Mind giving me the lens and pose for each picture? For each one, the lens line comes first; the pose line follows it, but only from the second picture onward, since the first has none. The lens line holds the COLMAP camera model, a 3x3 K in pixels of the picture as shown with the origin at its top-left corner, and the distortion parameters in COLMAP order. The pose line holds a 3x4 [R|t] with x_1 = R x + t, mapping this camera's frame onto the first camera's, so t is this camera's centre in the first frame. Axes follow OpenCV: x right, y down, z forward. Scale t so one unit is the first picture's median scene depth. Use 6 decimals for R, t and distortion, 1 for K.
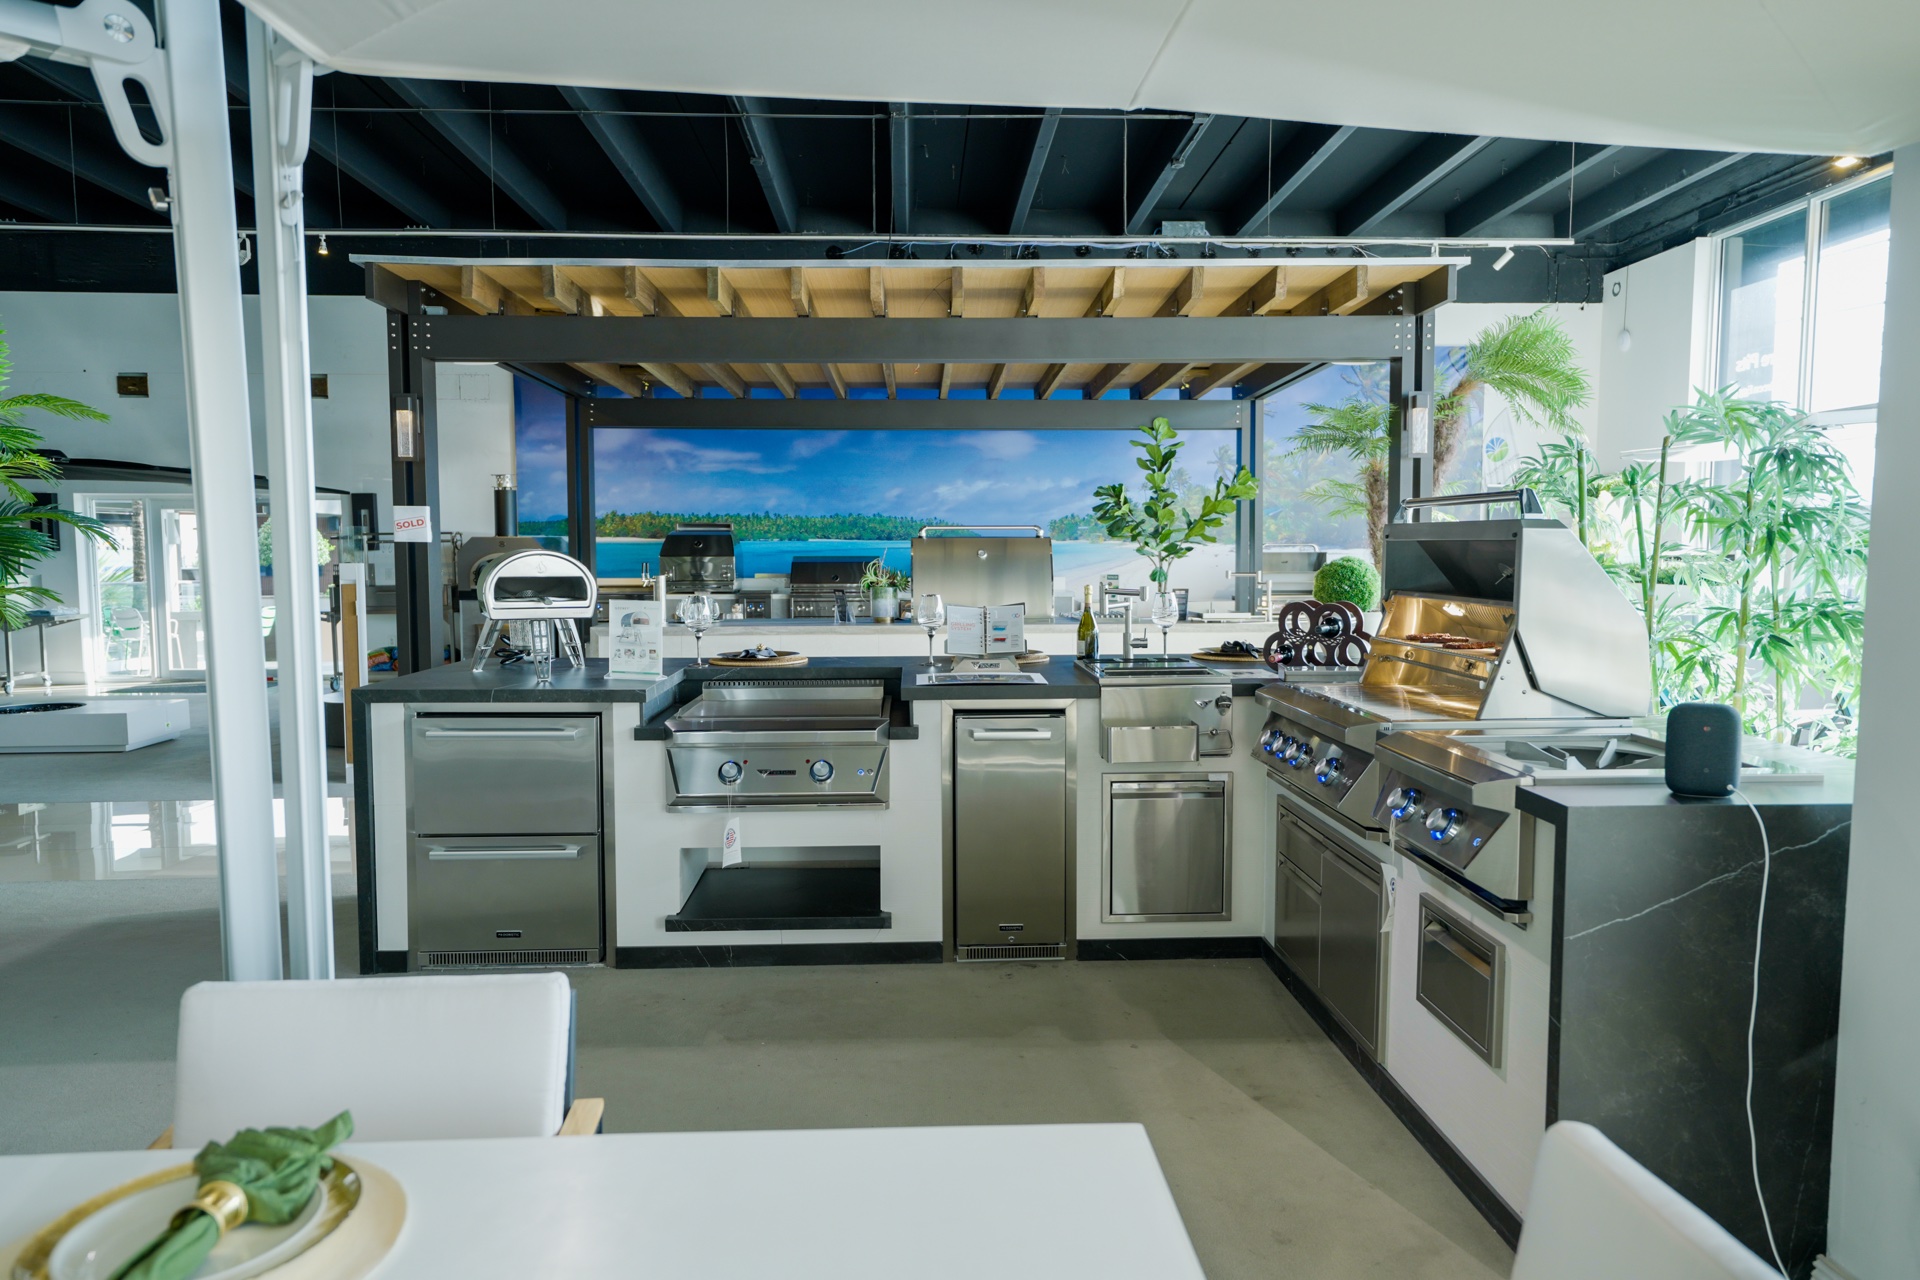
lens RADIAL K [[1263.7, 0, 969.4], [0, 1263.7, 650.6], [0, 0, 1]] dist [0.000428, -0.000597]
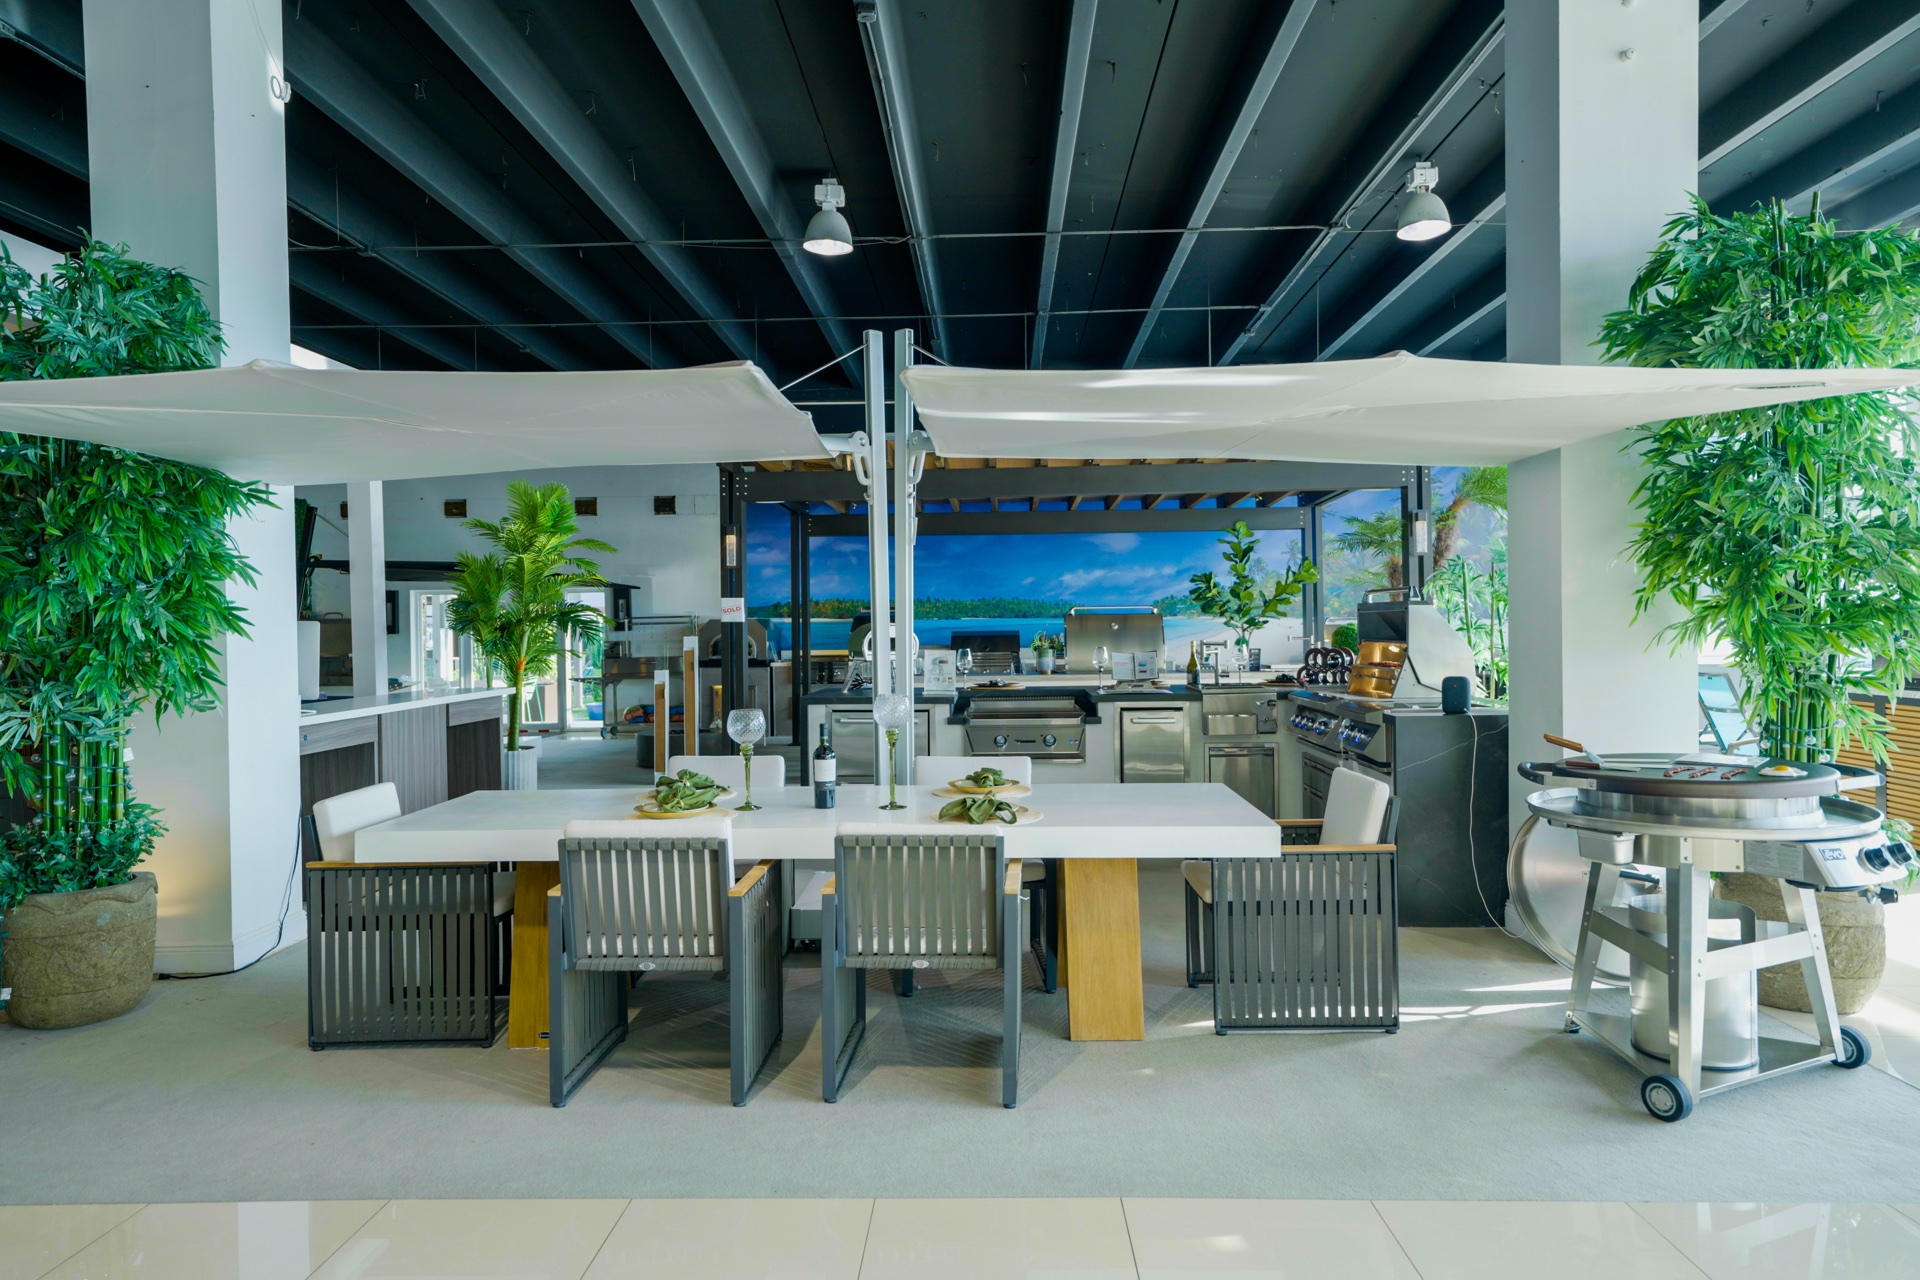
lens RADIAL K [[1266.4, 0, 946.5], [0, 1266.4, 635.8], [0, 0, 1]] dist [0.005258, 0.000382]
pose [[0.996143, -0.010164, -0.087154, -0.047928], [0.003637, 0.997197, -0.074732, 0.036962], [0.087669, 0.074127, 0.993388, -0.394387]]
